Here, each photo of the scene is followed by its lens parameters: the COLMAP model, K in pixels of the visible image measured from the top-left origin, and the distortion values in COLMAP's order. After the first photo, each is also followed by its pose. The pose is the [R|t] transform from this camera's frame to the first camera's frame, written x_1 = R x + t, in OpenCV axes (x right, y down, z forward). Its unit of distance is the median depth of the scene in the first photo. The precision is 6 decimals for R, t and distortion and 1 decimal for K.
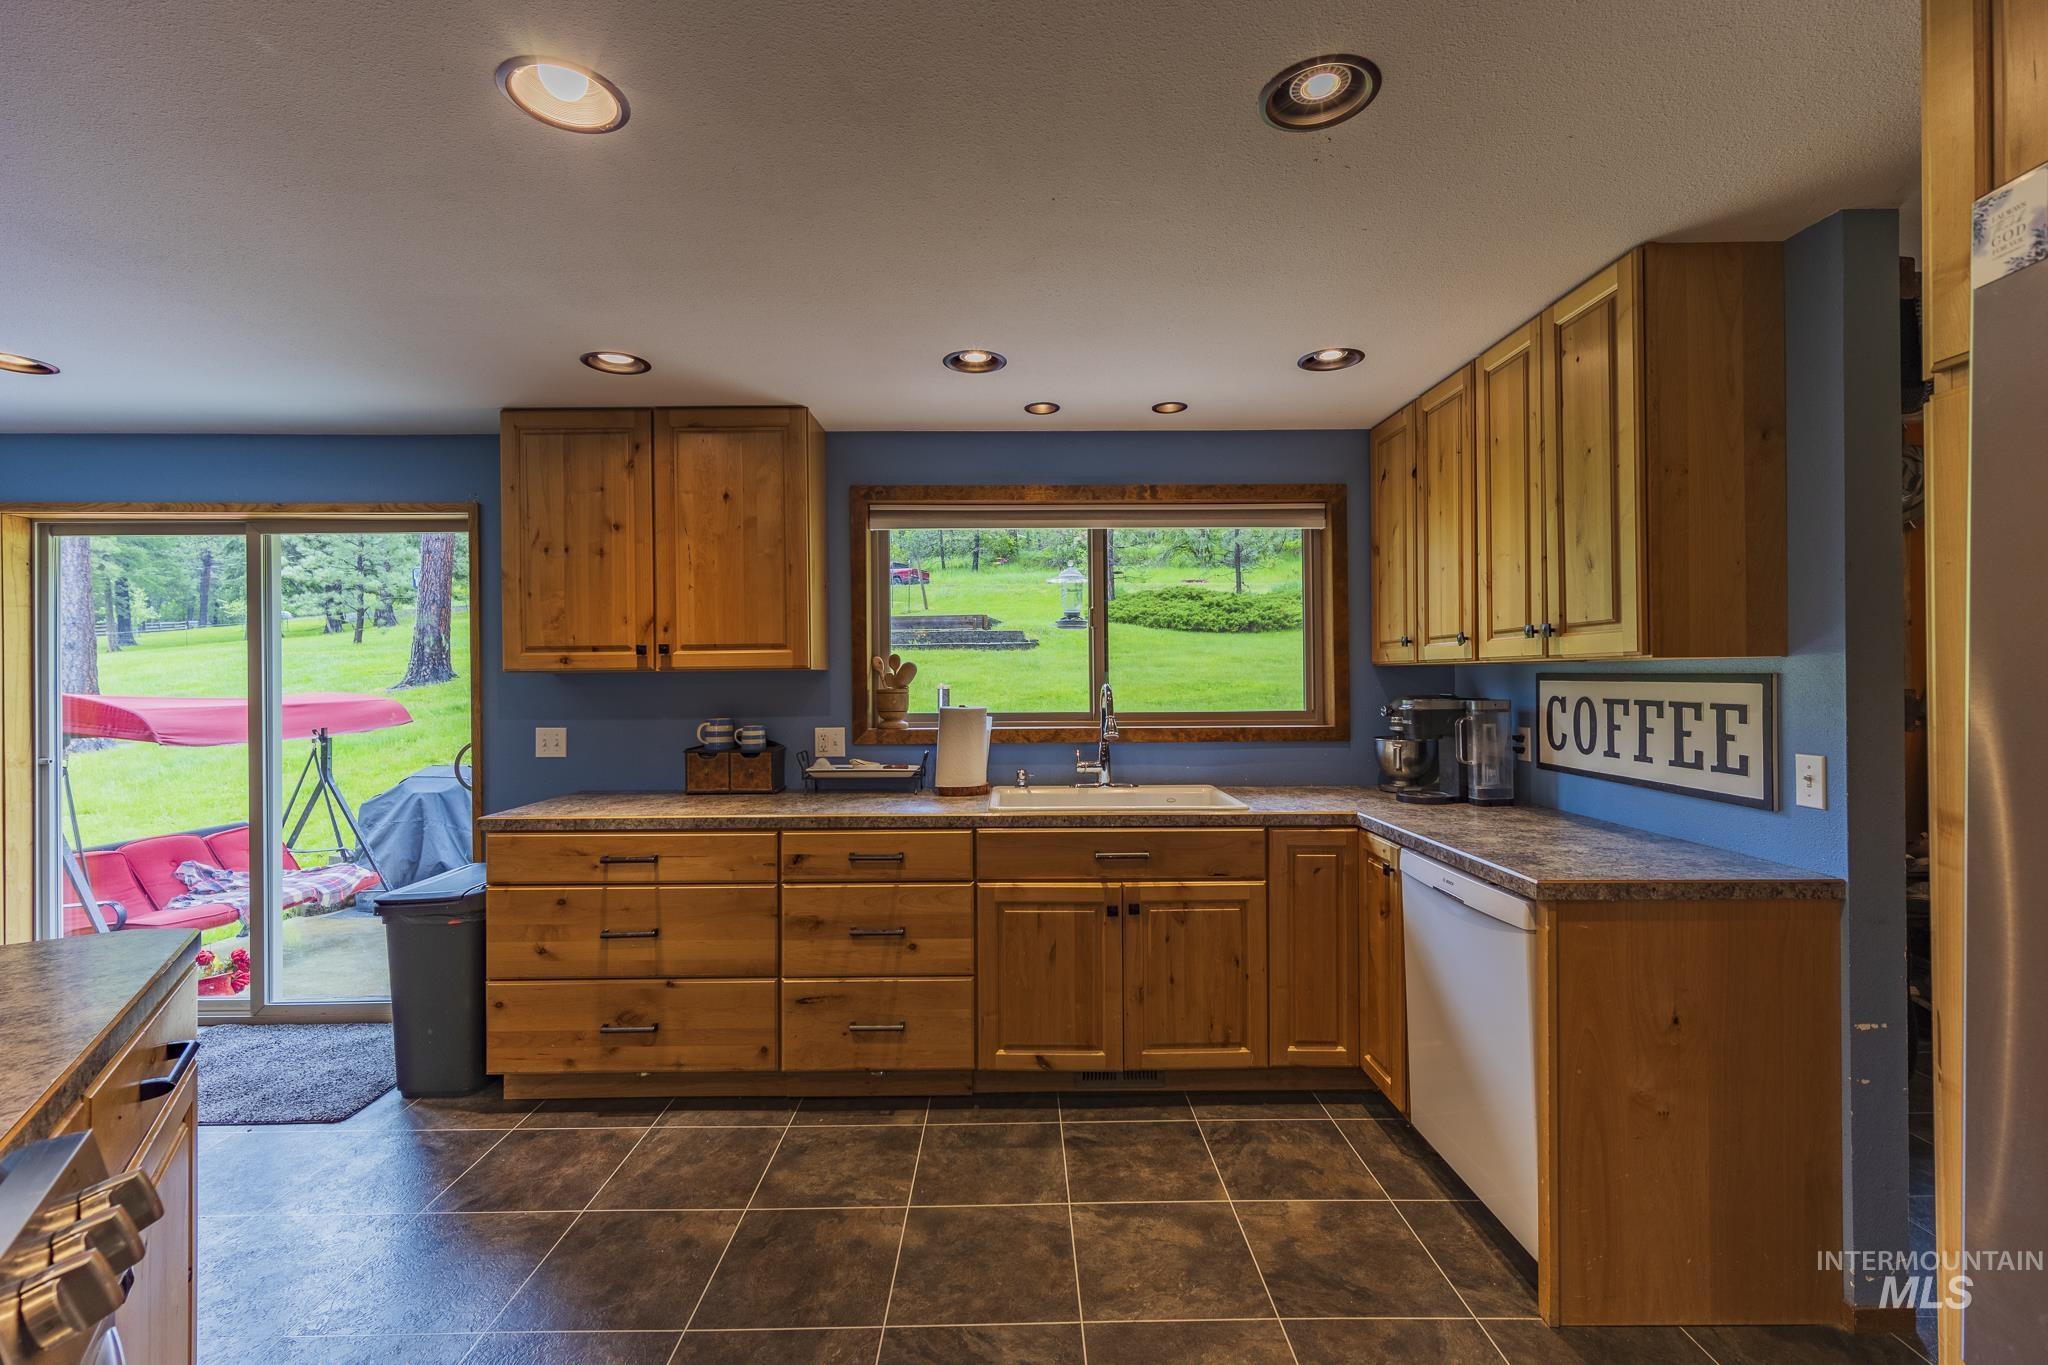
lens RADIAL K [[873.2, 0, 1021.2], [0, 873.2, 673.7], [0, 0, 1]] dist [0.004049, 0.000044]
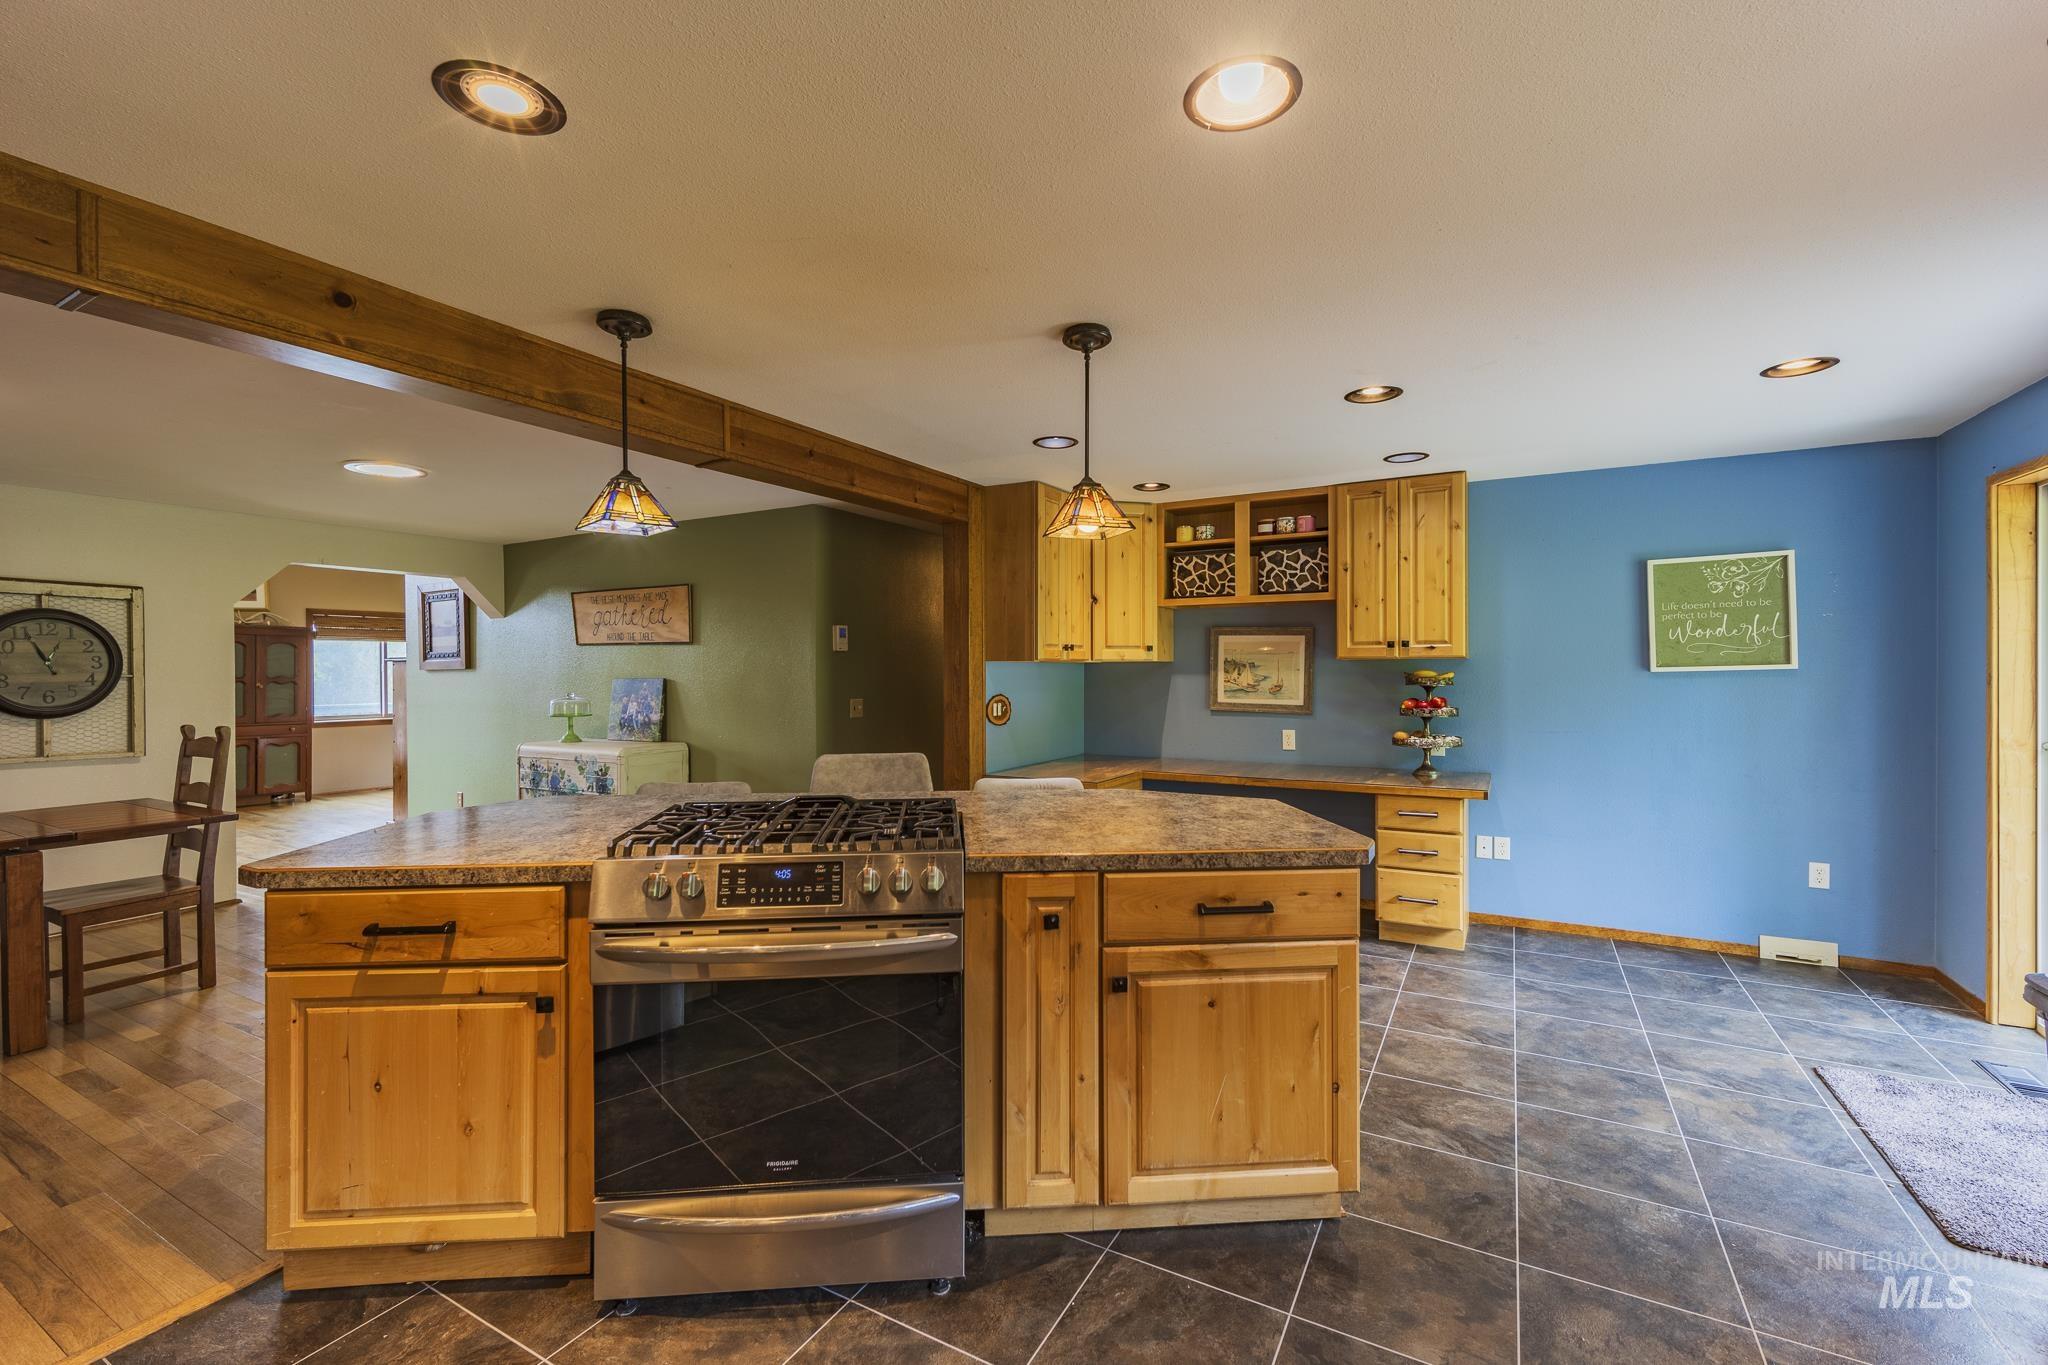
lens RADIAL K [[873.2, 0, 1022.8], [0, 873.2, 671.6], [0, 0, 1]] dist [0.004049, 0.000044]
pose [[-0.491680, 0.010954, -0.870707, 0.267587], [0.011731, 0.999913, 0.005955, 0.004681], [0.870697, -0.007287, -0.491766, 0.672996]]
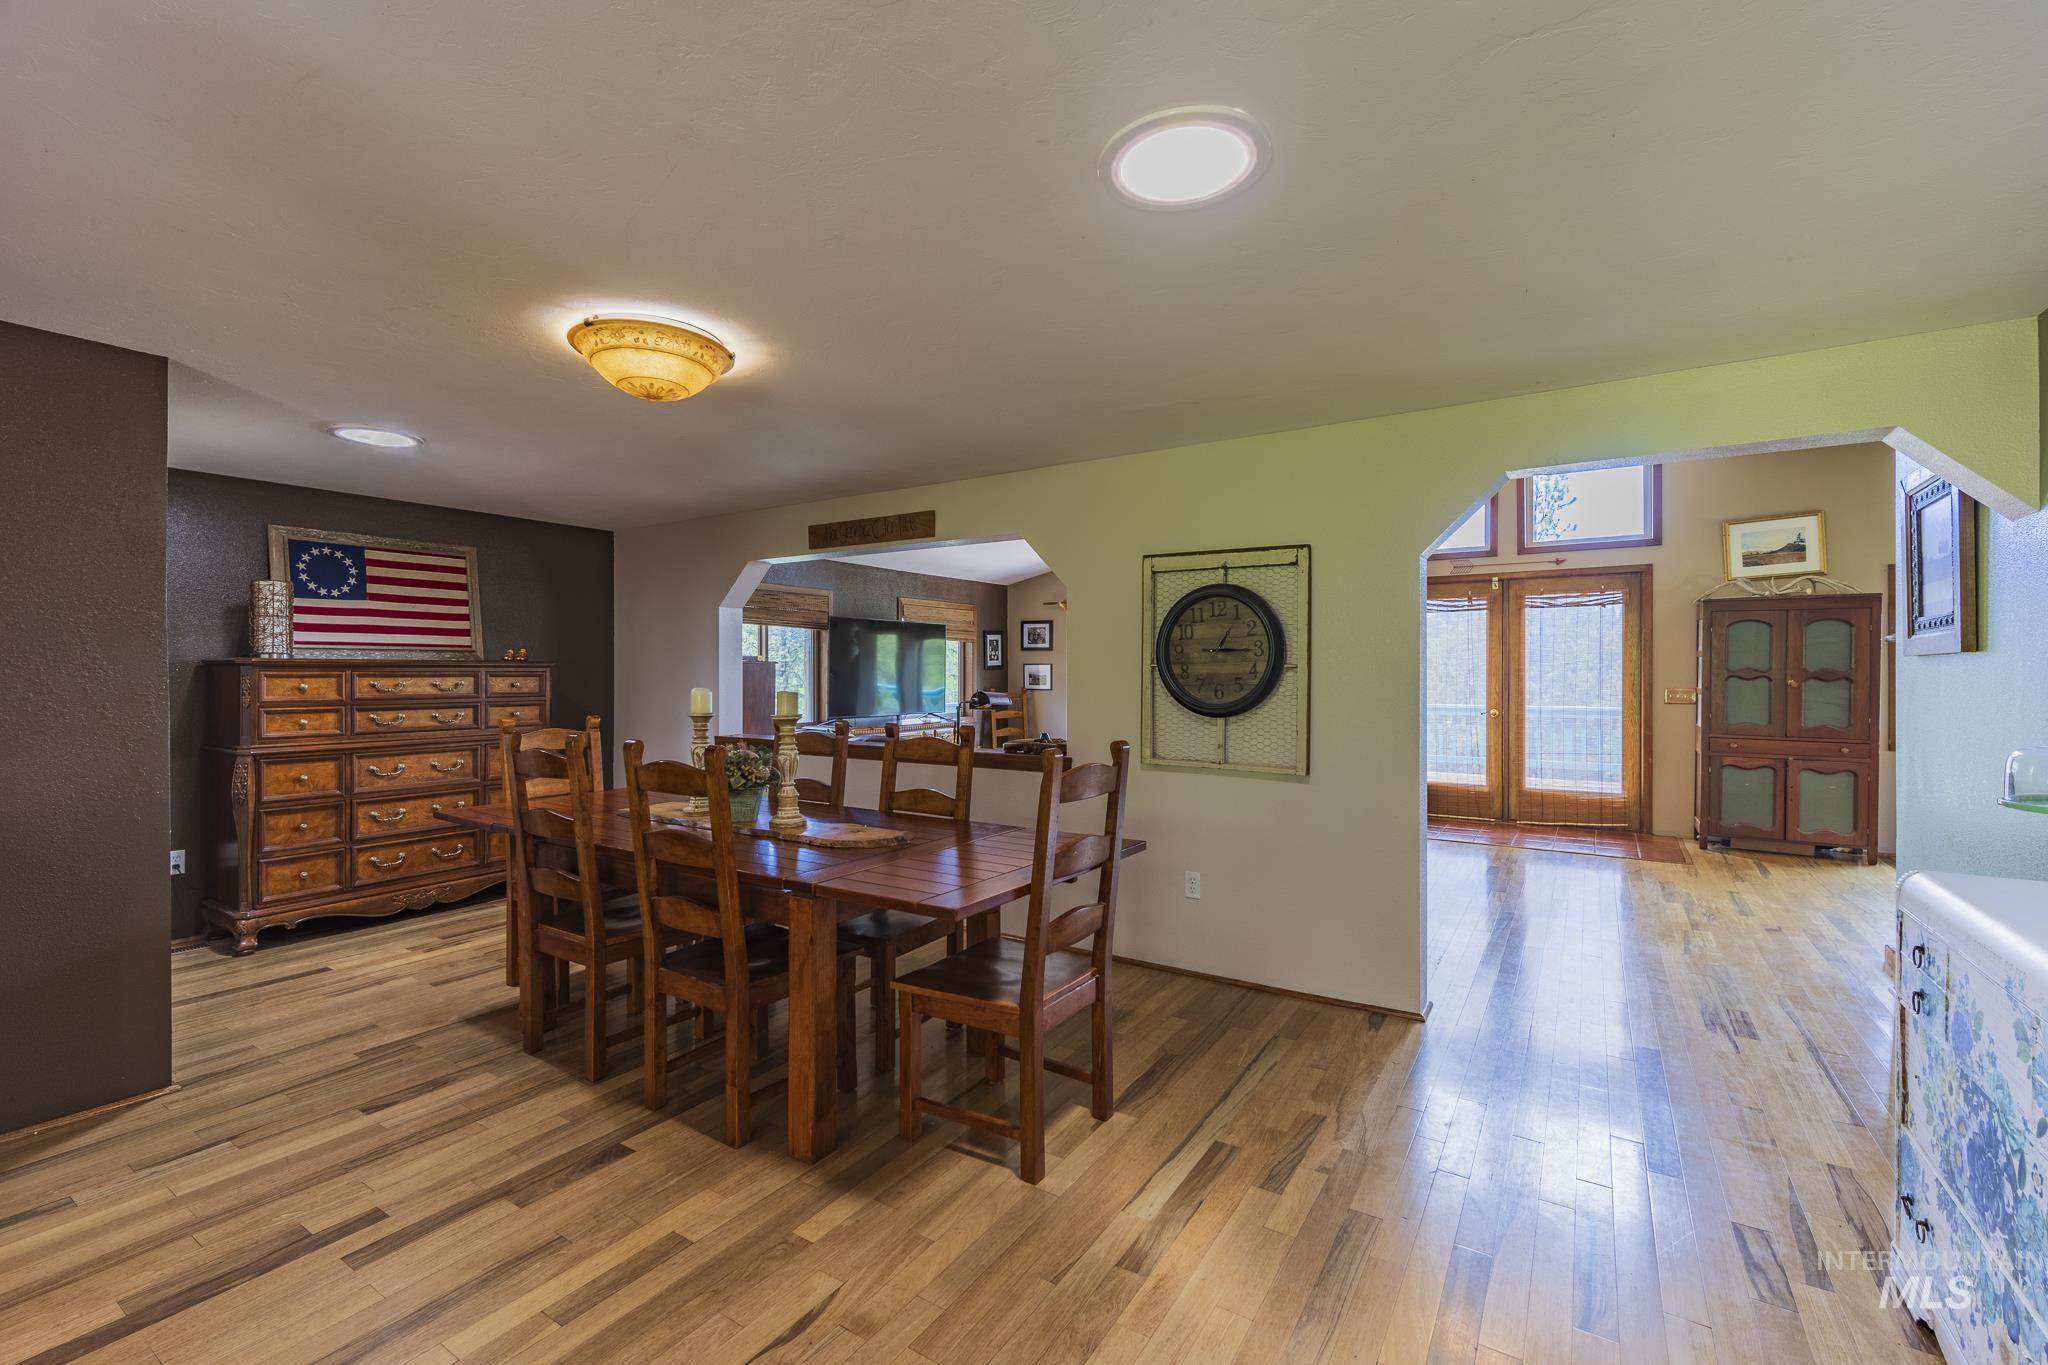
lens RADIAL K [[873.2, 0, 1021.1], [0, 873.2, 670.3], [0, 0, 1]] dist [0.004049, 0.000044]
pose [[-0.833794, 0.010097, 0.551983, -0.749242], [0.006061, 0.999940, -0.009136, 0.018158], [-0.552042, -0.004273, -0.833805, -0.429166]]
